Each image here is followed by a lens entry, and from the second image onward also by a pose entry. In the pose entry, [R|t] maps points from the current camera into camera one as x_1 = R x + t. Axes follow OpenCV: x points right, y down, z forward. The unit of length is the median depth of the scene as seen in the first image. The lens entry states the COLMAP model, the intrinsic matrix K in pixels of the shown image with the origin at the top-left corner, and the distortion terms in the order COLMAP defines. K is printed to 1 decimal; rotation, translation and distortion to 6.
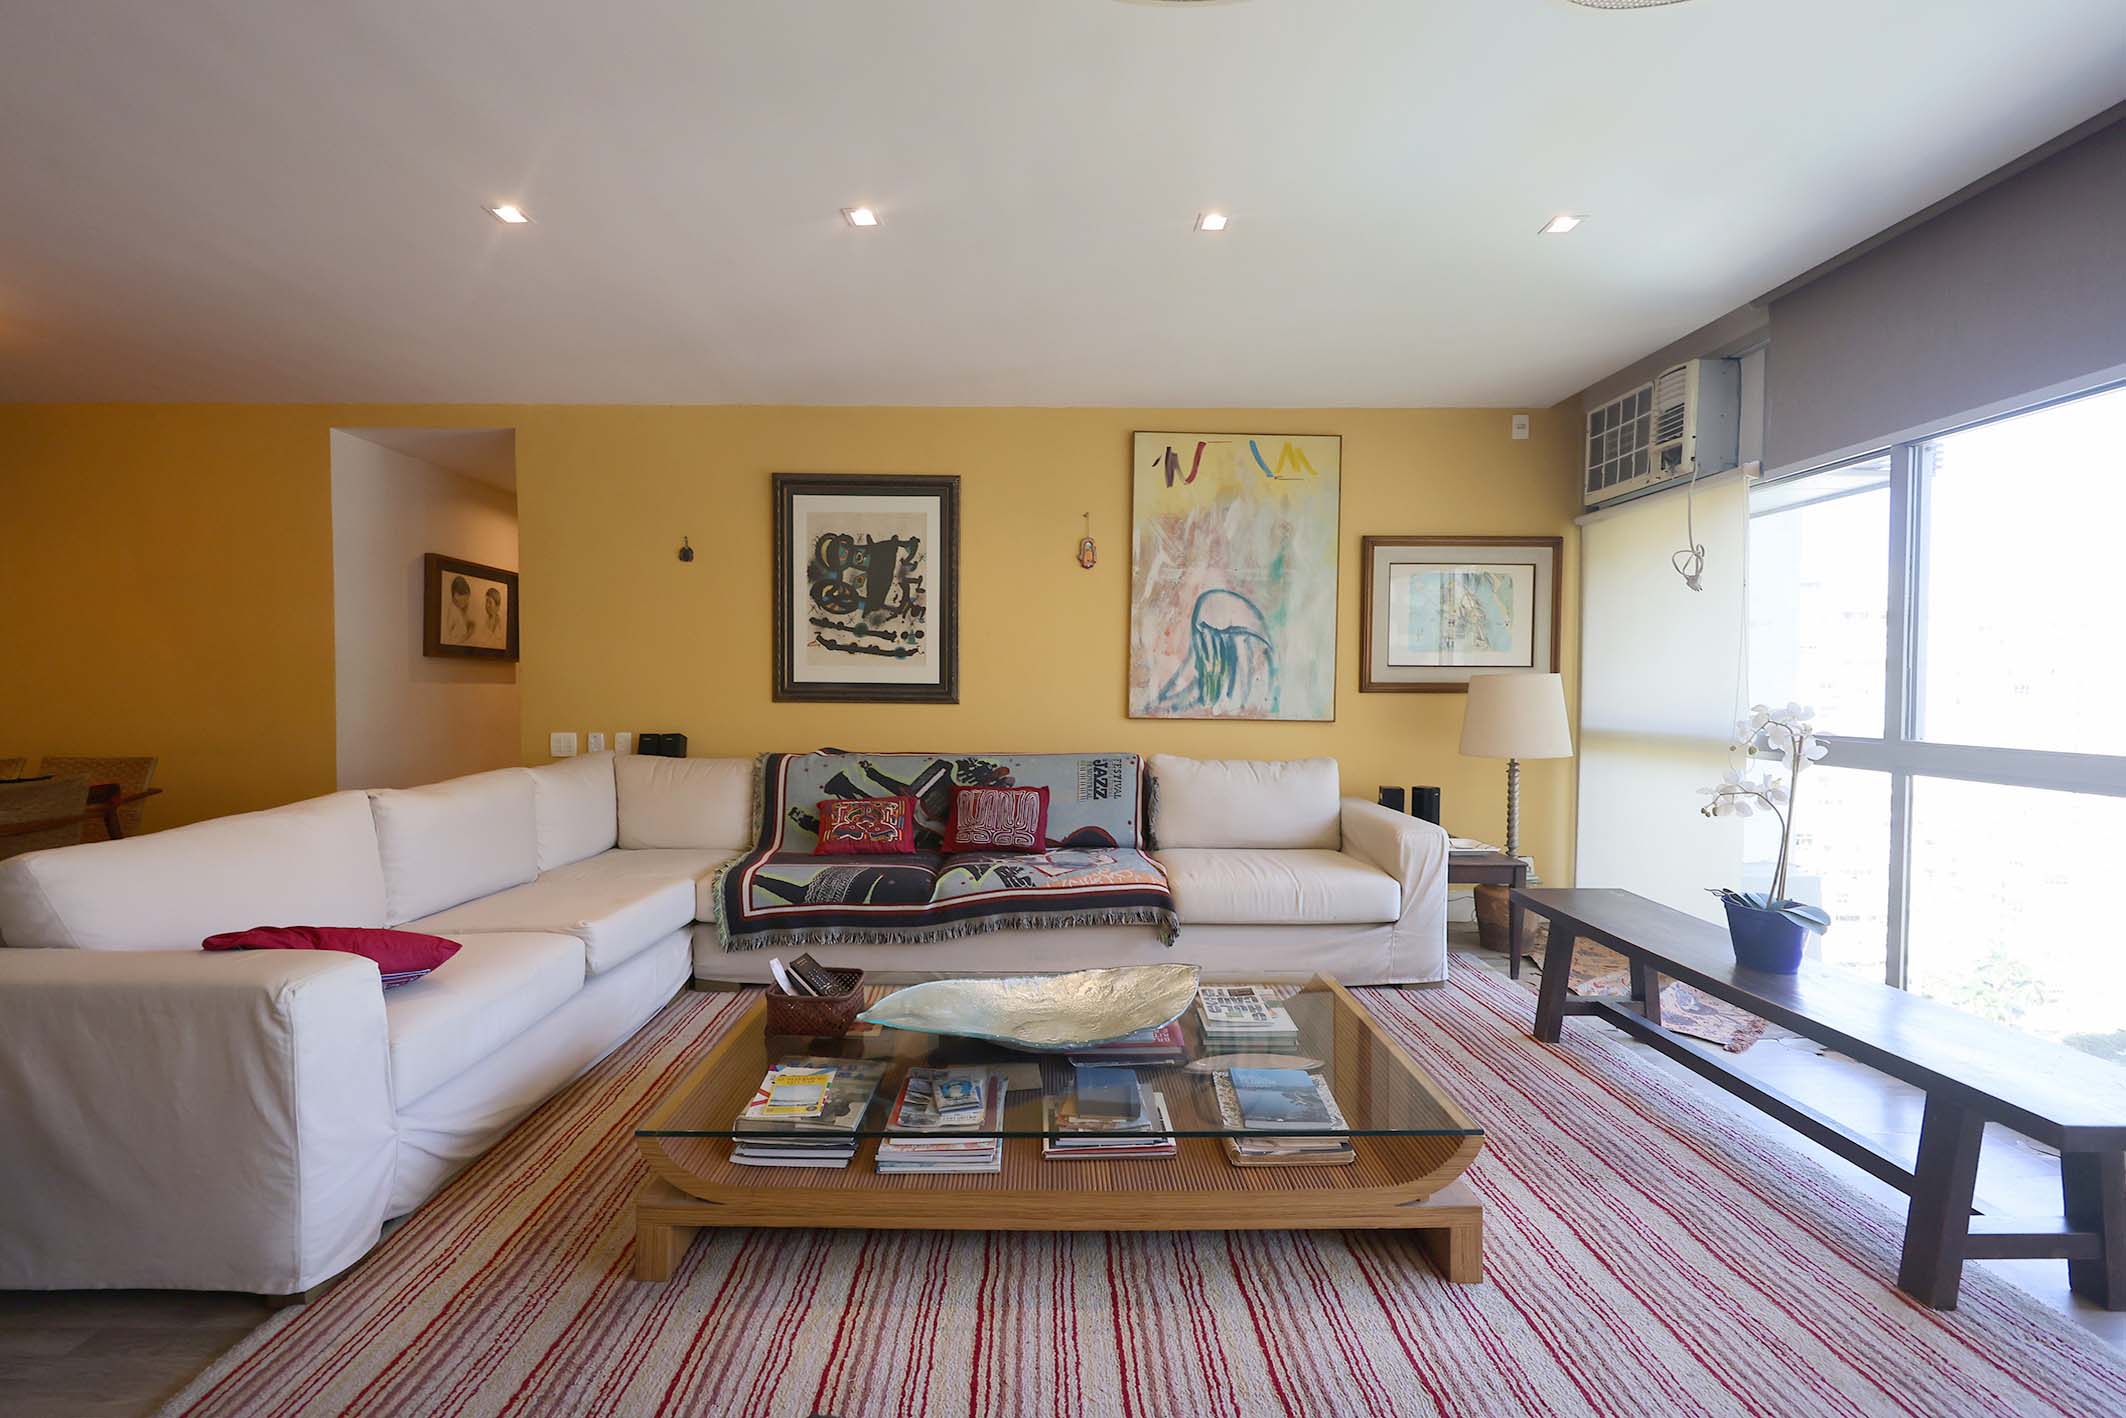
lens RADIAL K [[858.3, 0, 1053.8], [0, 858.3, 705.4], [0, 0, 1]] dist [-0.000519, 0.001196]
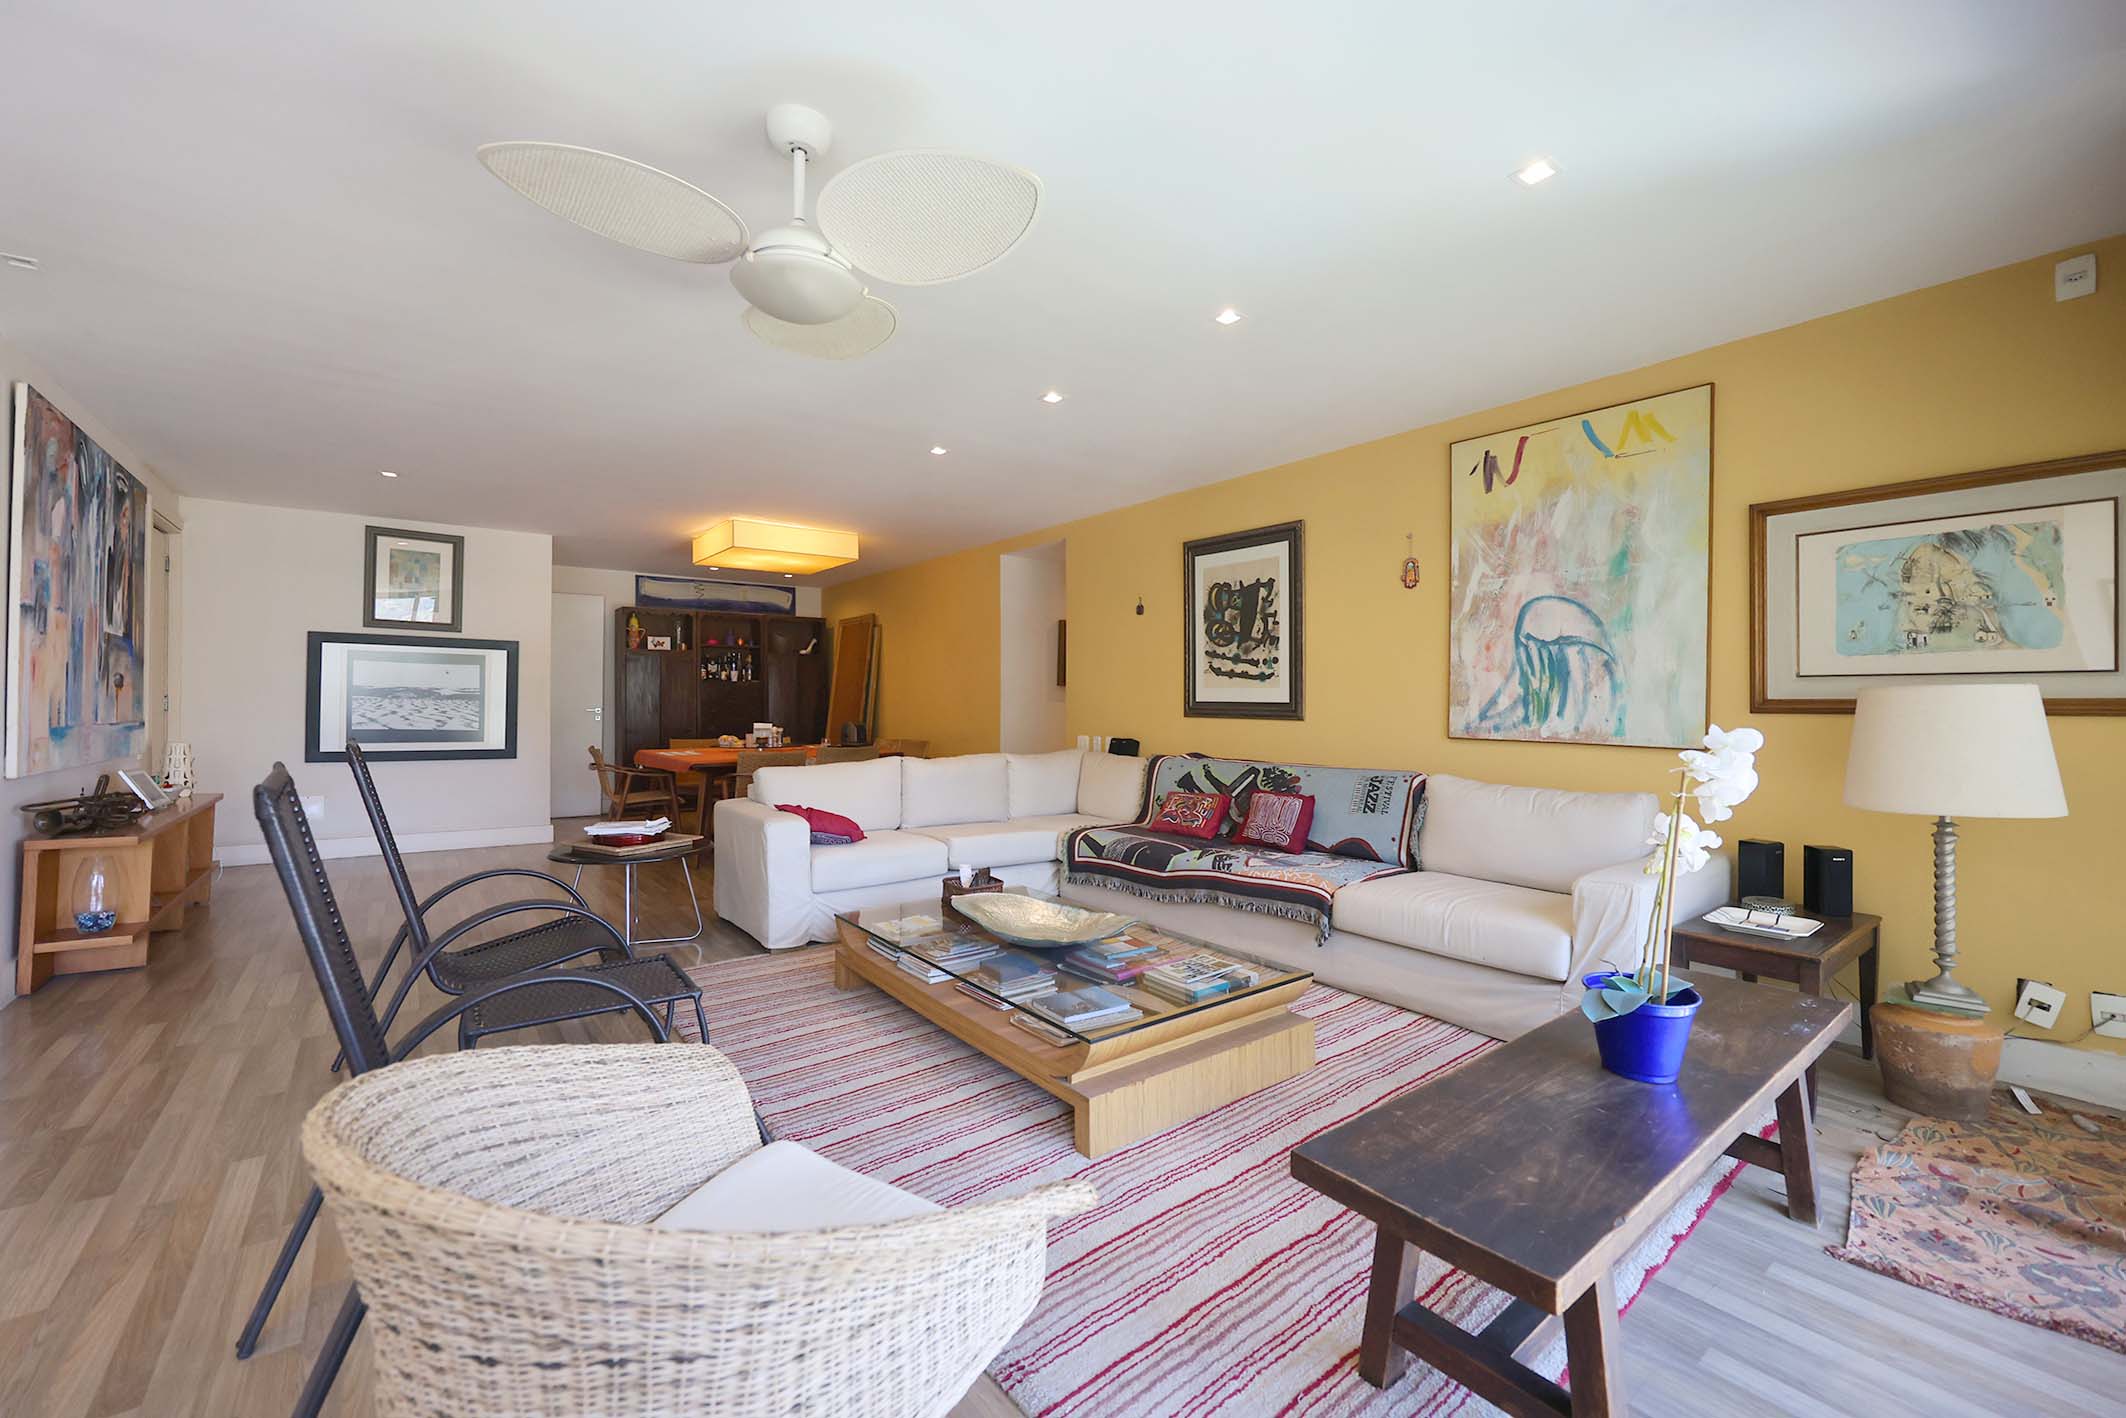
lens RADIAL K [[858.3, 0, 1049.5], [0, 858.3, 701.0], [0, 0, 1]] dist [-0.000519, 0.001196]
pose [[0.594588, -0.003854, -0.804021, 0.602152], [-0.019643, 0.999620, -0.019318, 0.000981], [0.803790, 0.027280, 0.594287, 0.062170]]
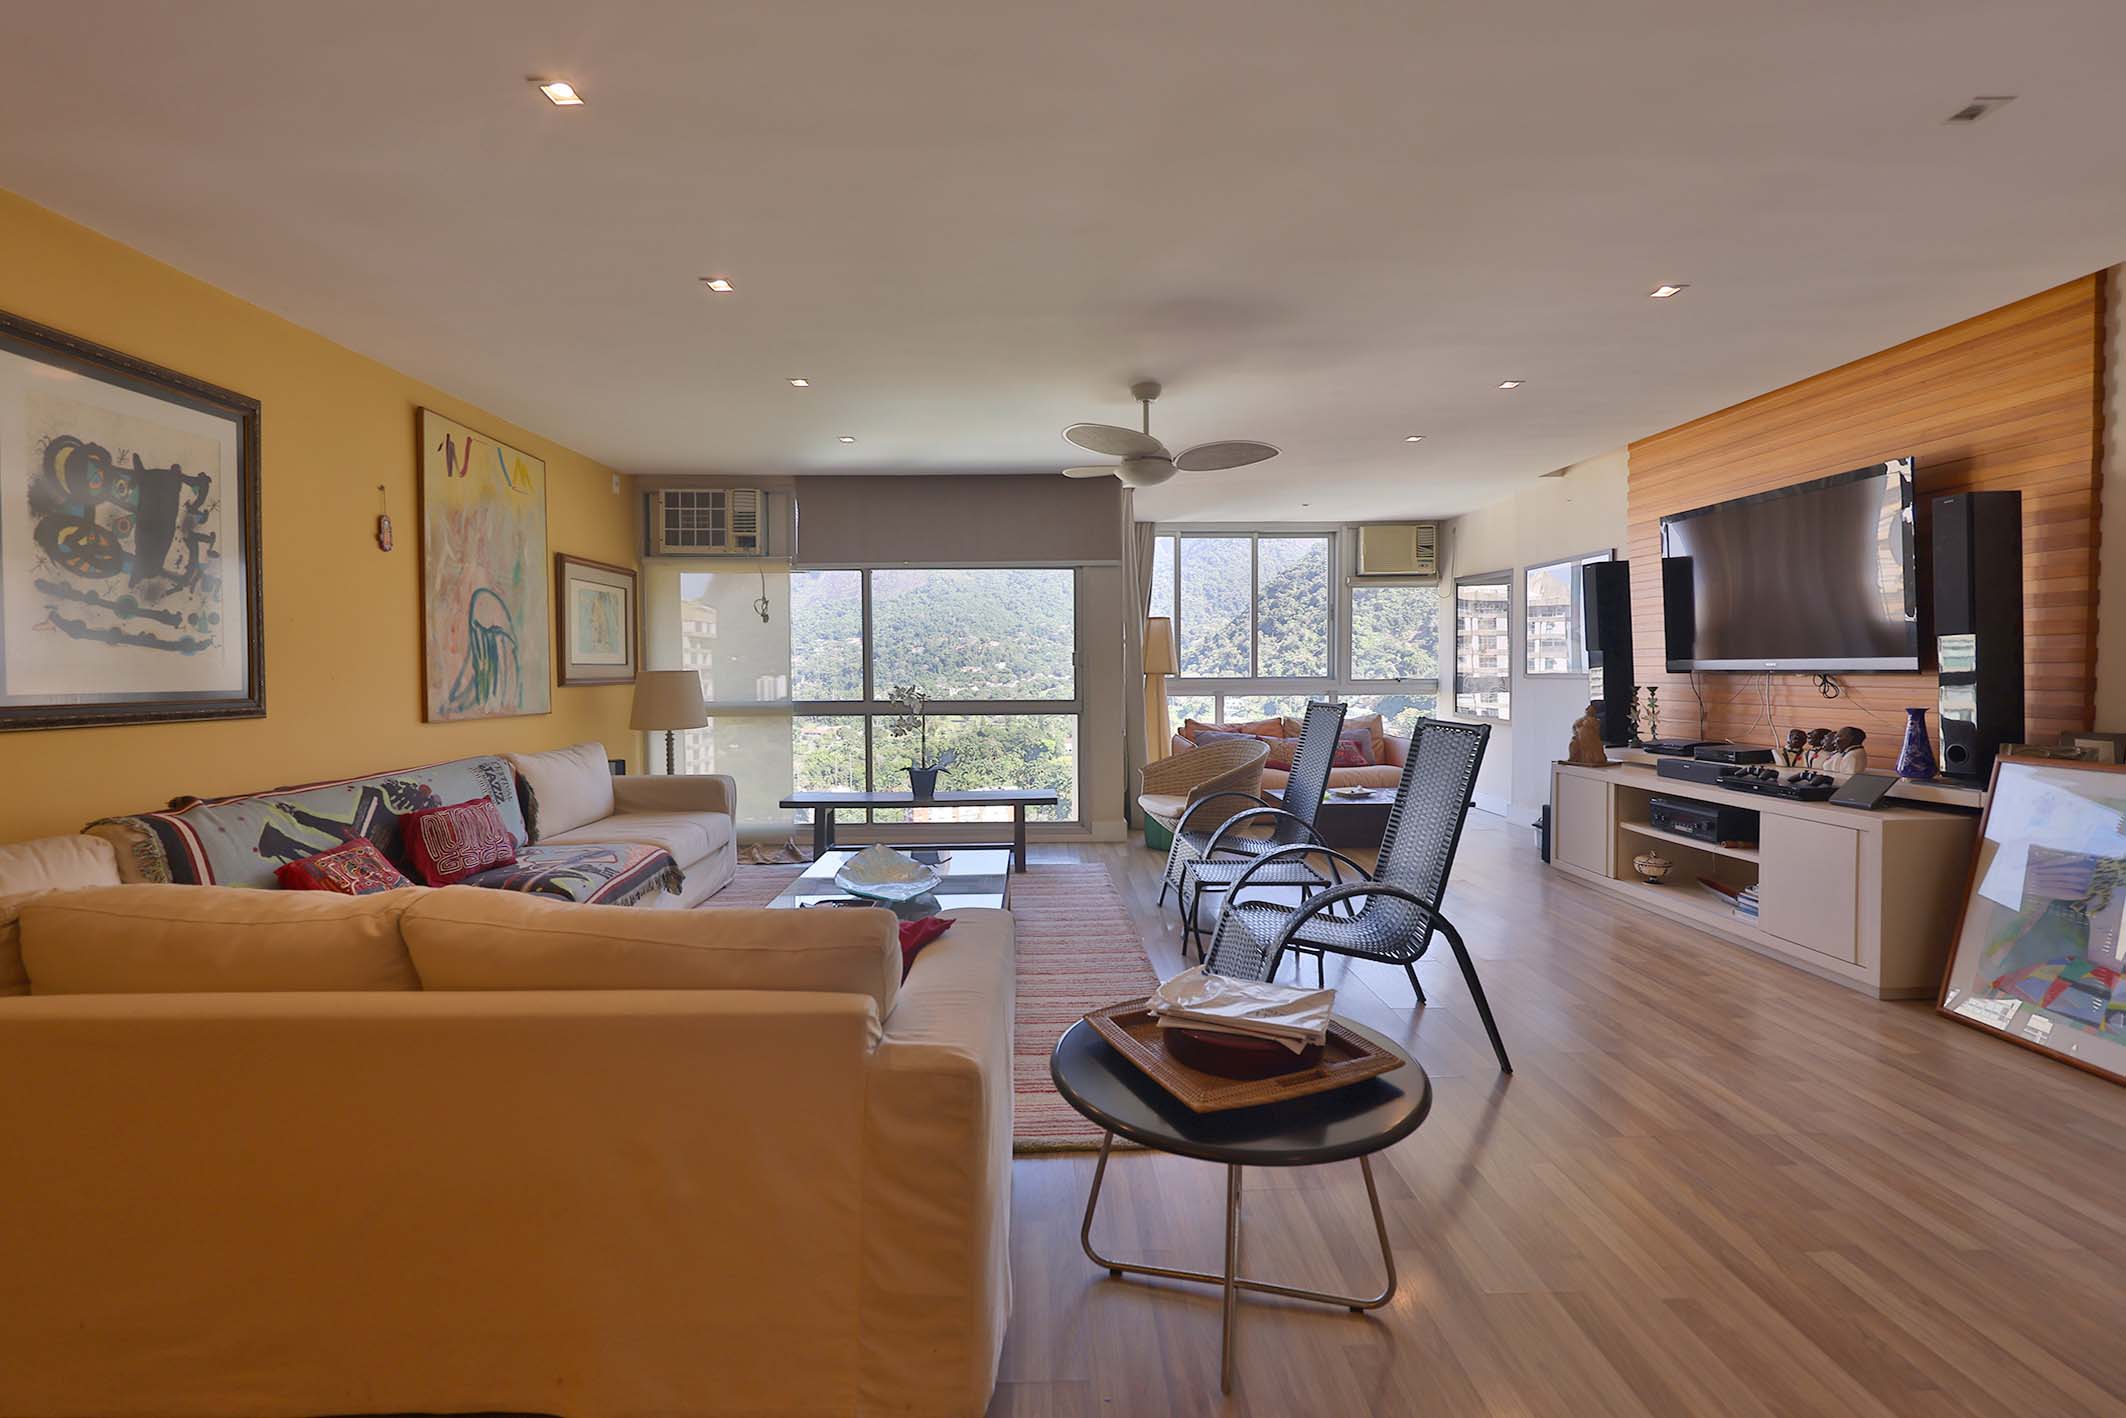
lens RADIAL K [[908.3, 0, 1049.2], [0, 908.3, 705.2], [0, 0, 1]] dist [0.001203, -0.000163]
pose [[-0.007765, -0.046805, 0.998874, -0.886135], [0.029799, 0.998450, 0.047016, -0.028914], [-0.999526, 0.030130, -0.006358, 0.350009]]
